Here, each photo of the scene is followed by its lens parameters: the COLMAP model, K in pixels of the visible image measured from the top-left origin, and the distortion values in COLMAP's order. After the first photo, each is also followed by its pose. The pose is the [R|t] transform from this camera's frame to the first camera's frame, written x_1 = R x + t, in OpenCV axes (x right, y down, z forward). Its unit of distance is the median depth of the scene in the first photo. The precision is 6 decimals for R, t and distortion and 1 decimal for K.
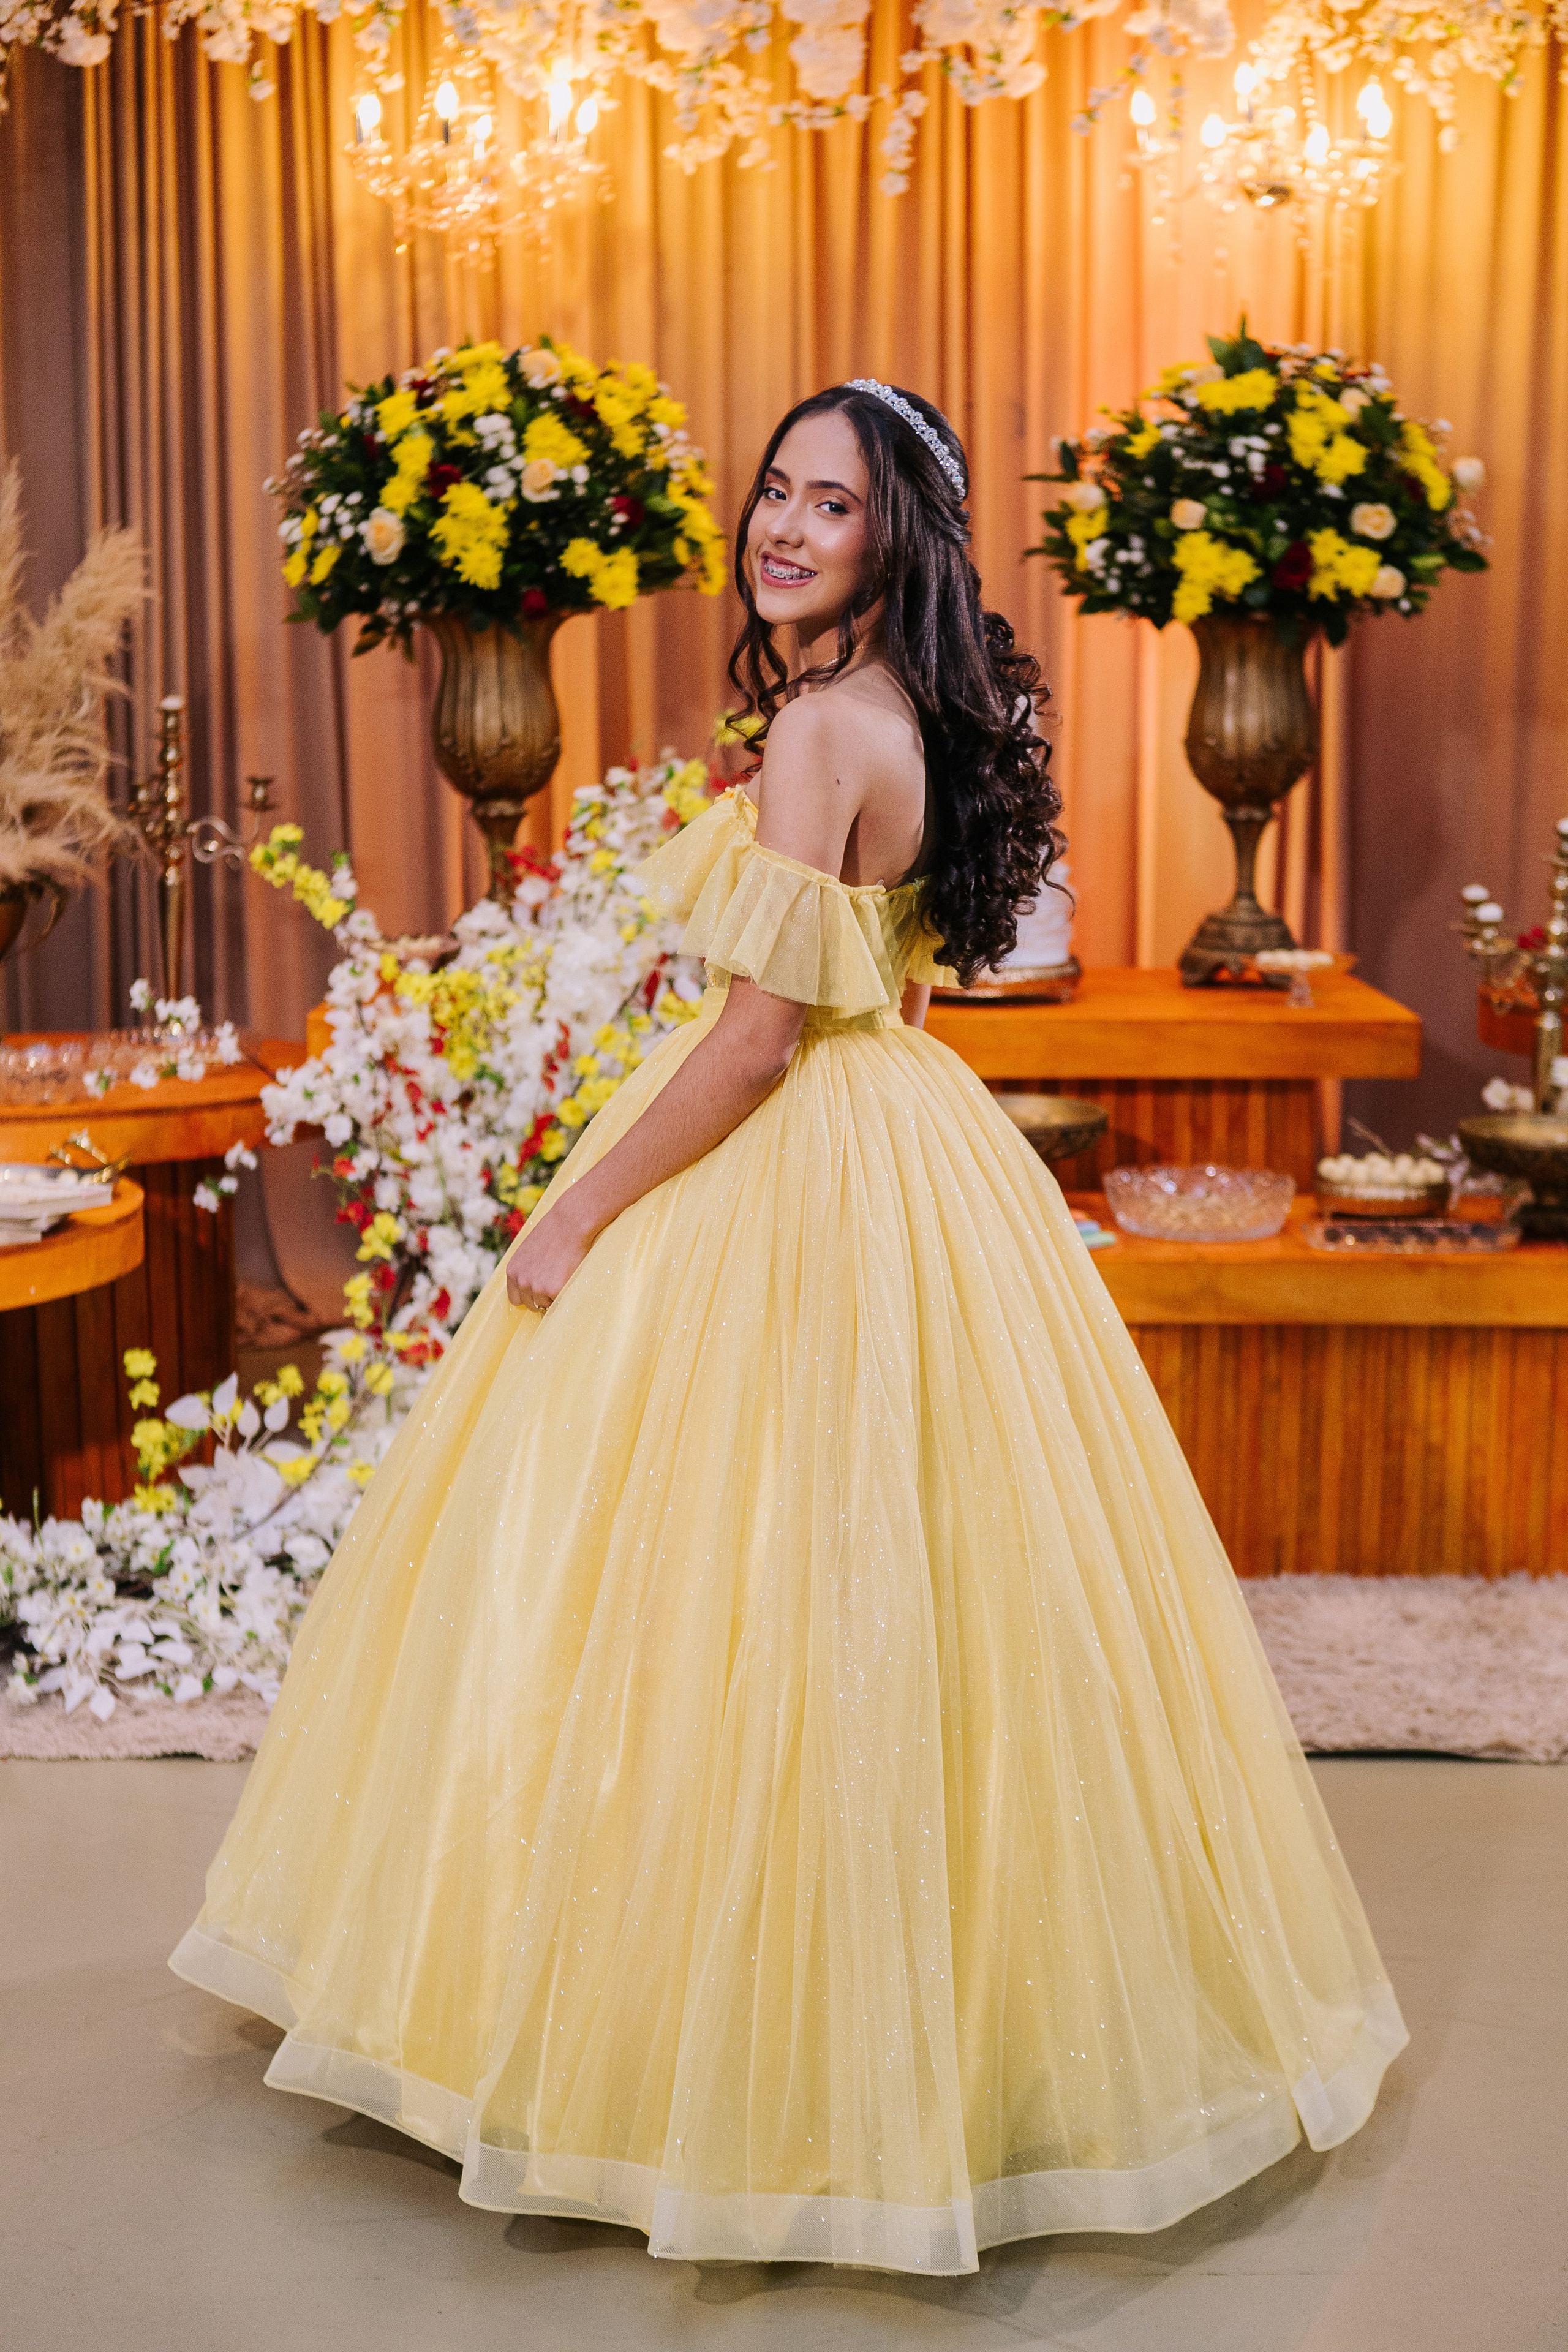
lens RADIAL K [[3487.2, 0, 784.0], [0, 3487.2, 1176.0], [0, 0, 1]] dist [-0.026244, -0.081295]
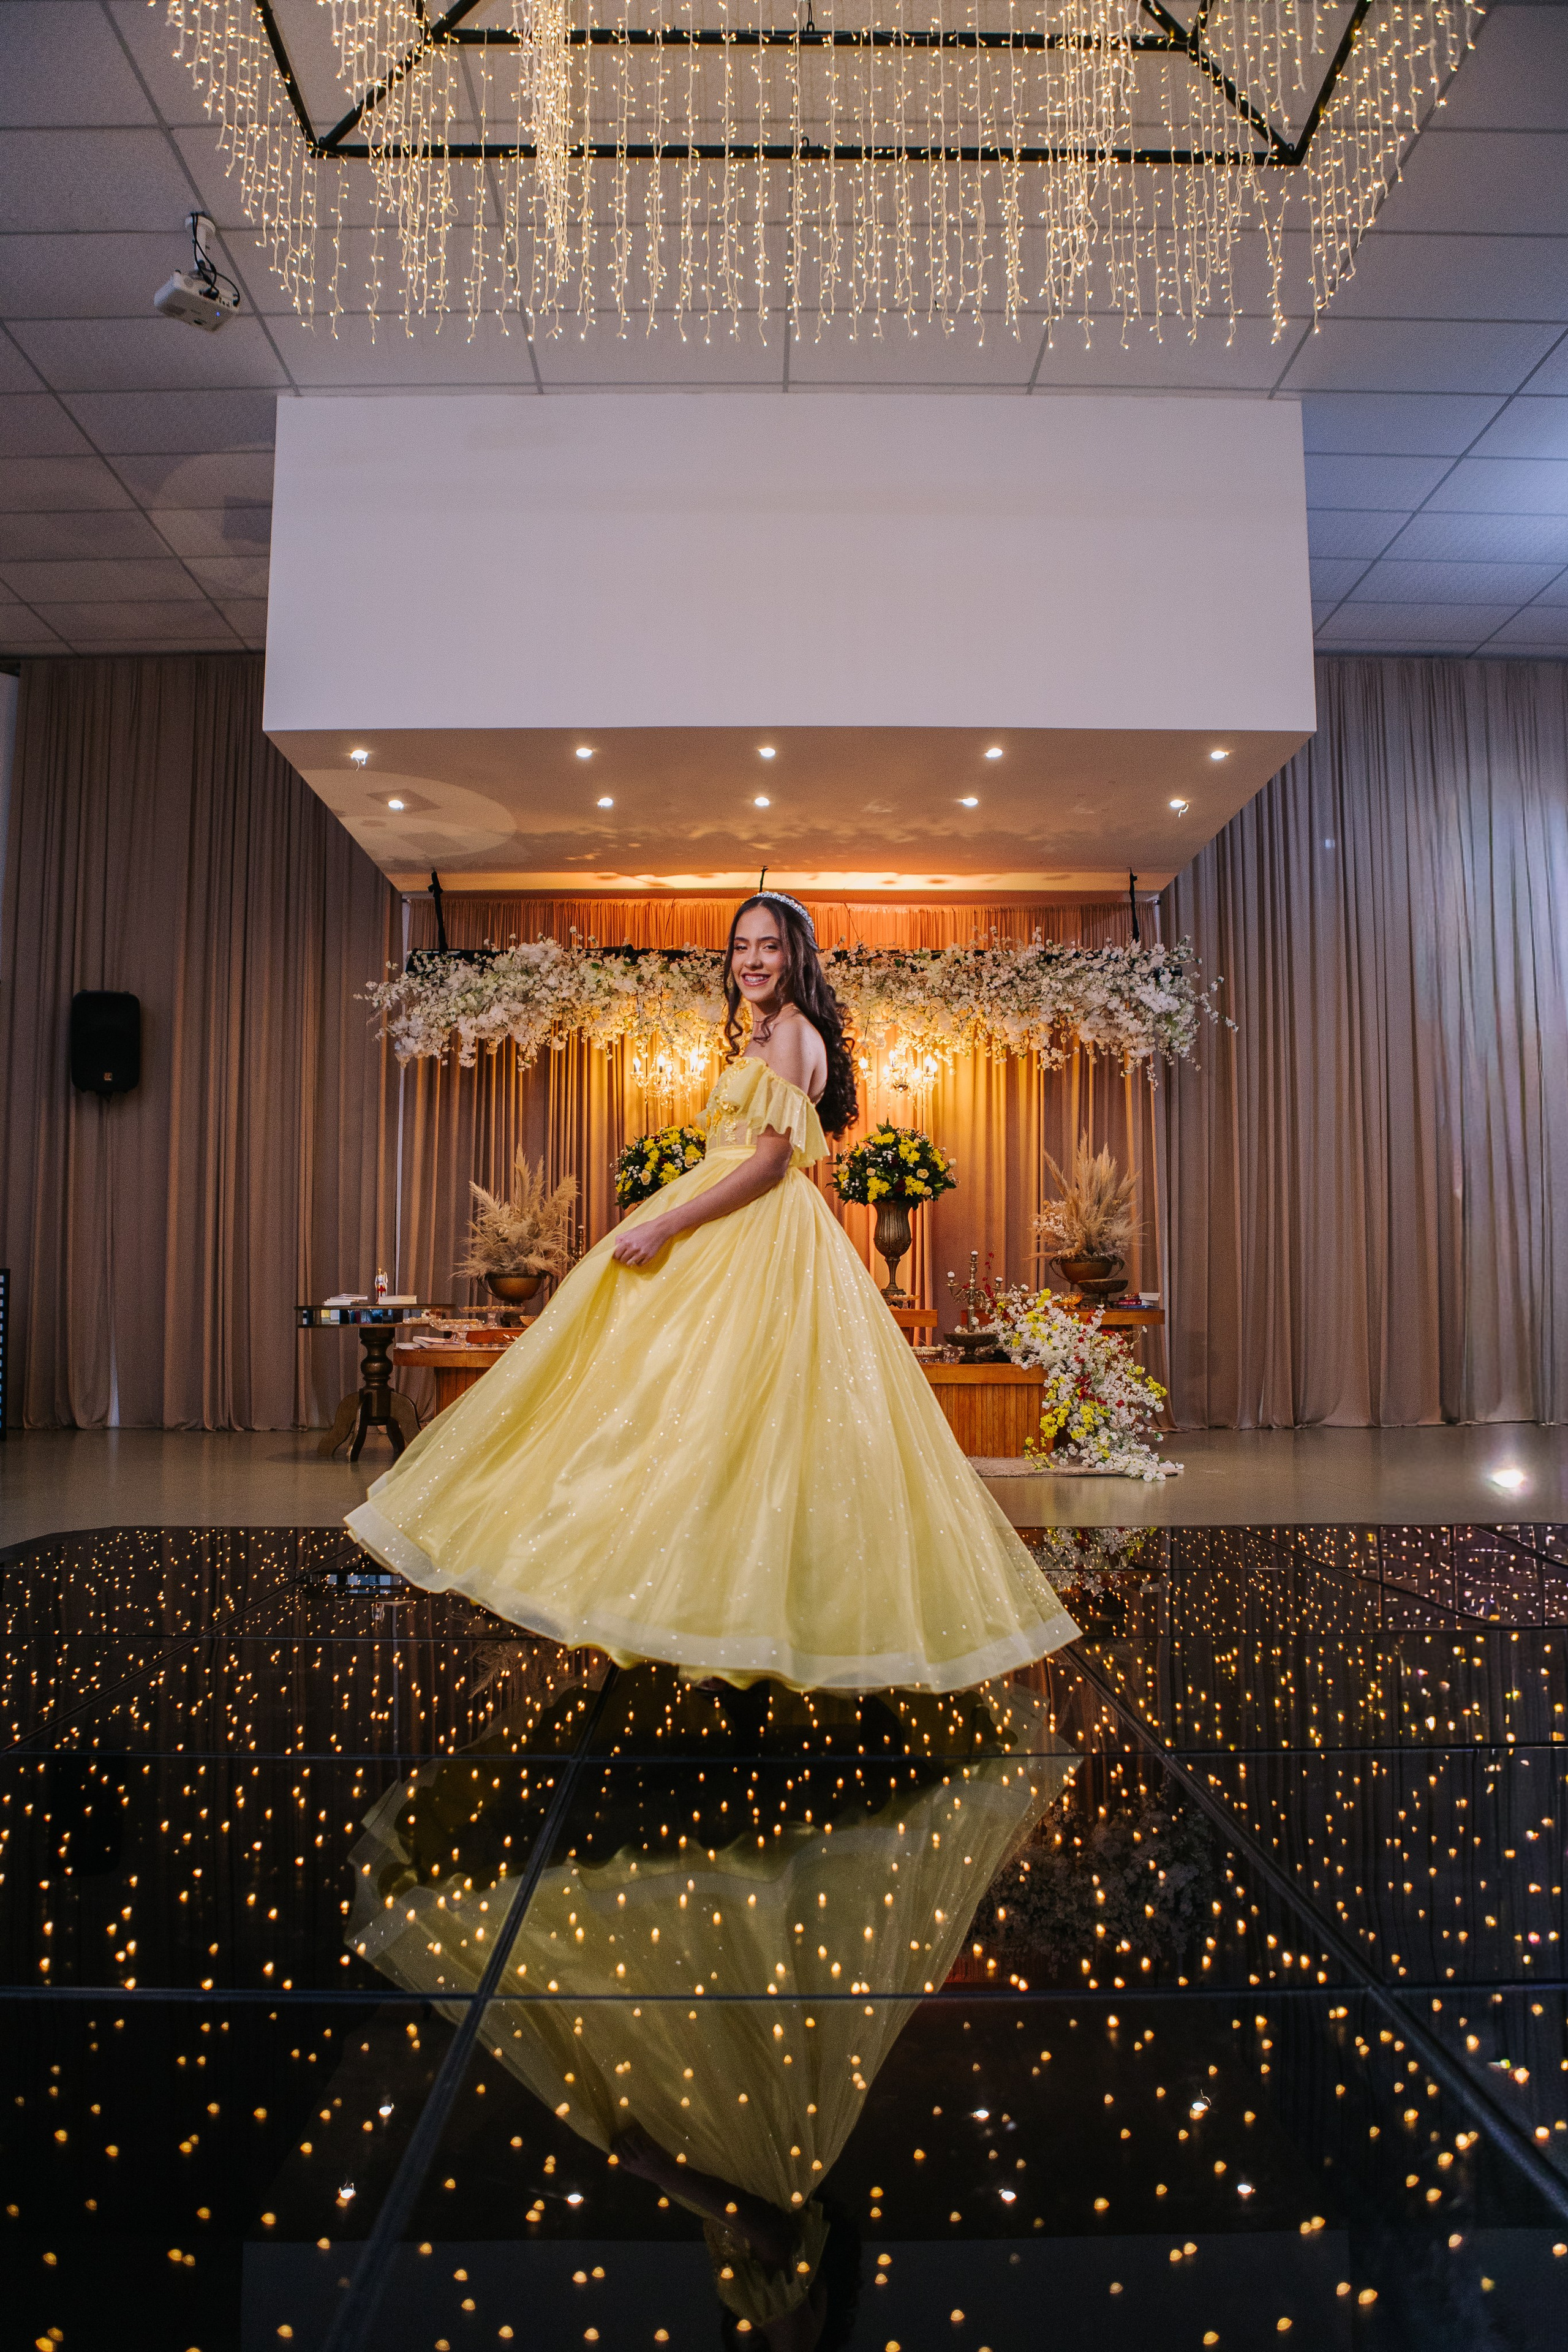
lens RADIAL K [[1727.4, 0, 784.0], [0, 1727.4, 1176.0], [0, 0, 1]] dist [-0.081554, -0.001465]
pose [[0.999931, 0.001822, 0.011643, 0.006225], [0.000936, 0.972591, -0.232520, 0.225830], [-0.011748, 0.232515, 0.972522, -0.720876]]
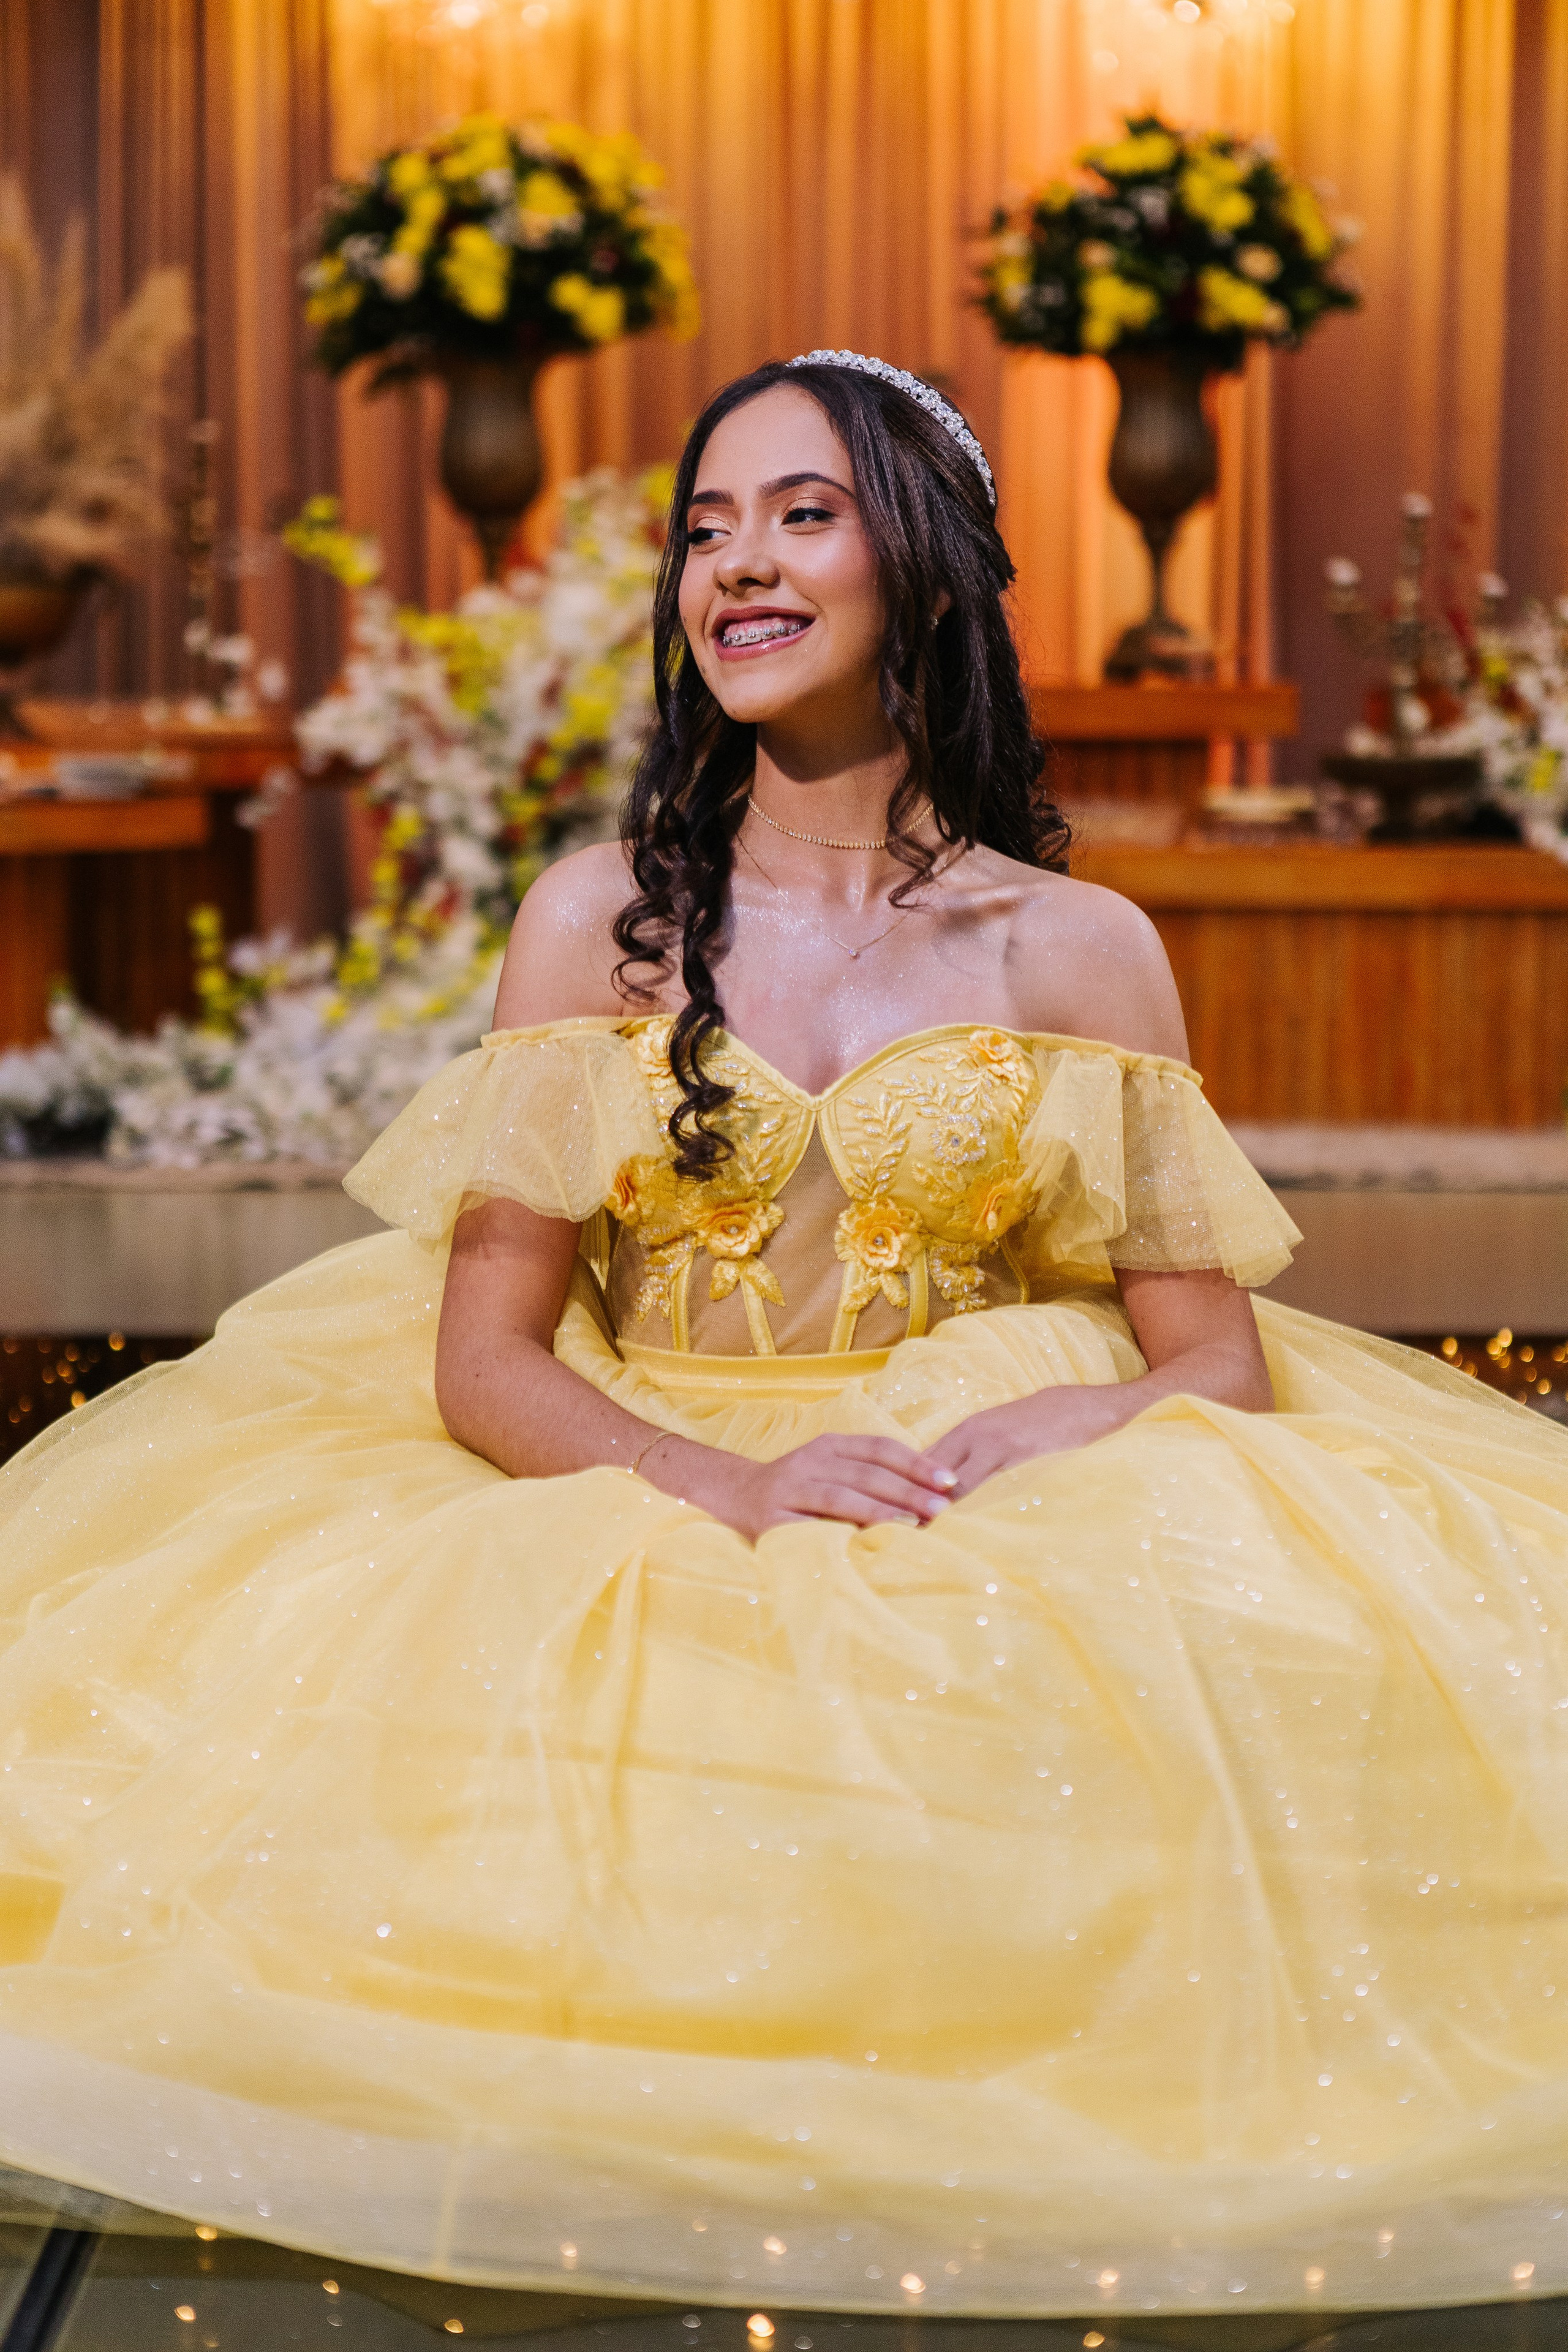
lens RADIAL K [[4700.4, 0, 772.6], [0, 4700.4, 1145.0], [0, 0, 1]] dist [-0.028975, -0.112432]
pose [[0.999994, 0.002367, 0.002365, 0.005325], [-0.002182, 0.997153, -0.075371, 0.220707], [-0.002537, 0.075366, 0.997153, -0.528662]]
